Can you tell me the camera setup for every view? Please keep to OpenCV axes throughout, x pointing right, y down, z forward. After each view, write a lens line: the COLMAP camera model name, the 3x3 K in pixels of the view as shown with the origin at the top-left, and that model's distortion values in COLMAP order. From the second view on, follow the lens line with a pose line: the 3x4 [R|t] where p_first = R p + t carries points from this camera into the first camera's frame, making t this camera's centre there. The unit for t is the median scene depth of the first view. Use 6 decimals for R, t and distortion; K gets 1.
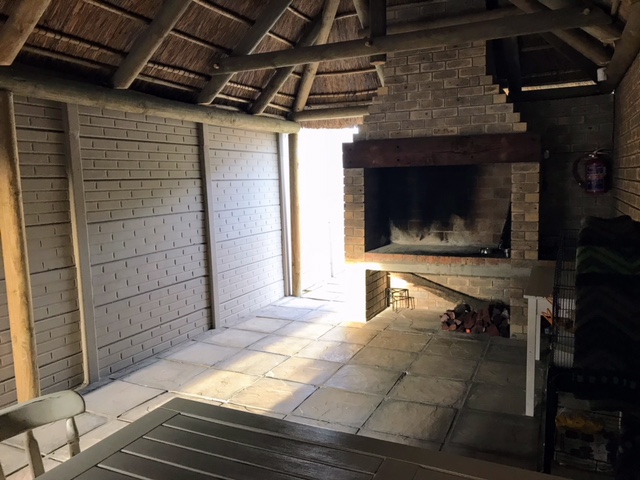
lens RADIAL K [[524.2, 0, 320.0], [0, 524.2, 240.0], [0, 0, 1]] dist [0.021533, 0.011924]
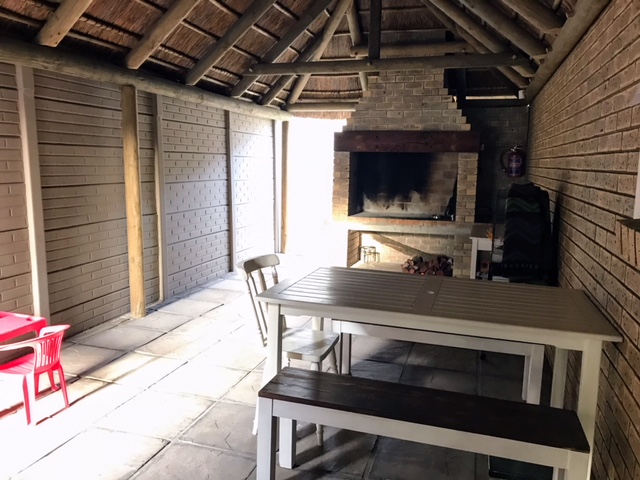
lens RADIAL K [[519.4, 0, 320.0], [0, 519.4, 240.0], [0, 0, 1]] dist [0.071435, -0.070078]
pose [[0.990868, 0.022135, 0.133006, -0.167524], [-0.026427, 0.999183, 0.030593, 0.048878], [-0.132220, -0.033828, 0.990643, -0.310280]]
